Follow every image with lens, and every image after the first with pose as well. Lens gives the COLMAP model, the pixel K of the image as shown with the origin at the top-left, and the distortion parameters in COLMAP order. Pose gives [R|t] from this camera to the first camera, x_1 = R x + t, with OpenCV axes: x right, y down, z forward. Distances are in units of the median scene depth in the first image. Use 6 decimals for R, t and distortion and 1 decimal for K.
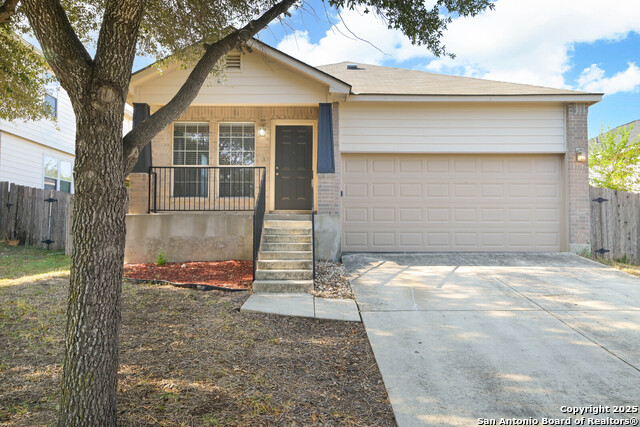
lens RADIAL K [[514.7, 0, 320.1], [0, 514.7, 214.1], [0, 0, 1]] dist [-0.000045, -0.000324]
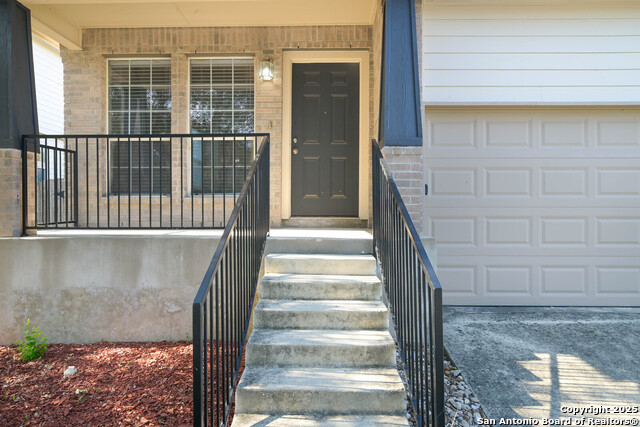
lens RADIAL K [[444.3, 0, 319.4], [0, 444.3, 212.5], [0, 0, 1]] dist [-0.002779, -0.000060]
pose [[0.999463, -0.002676, -0.032643, -0.043276], [0.003926, 0.999259, 0.038282, -0.032377], [0.032517, -0.038389, 0.998734, 0.535607]]
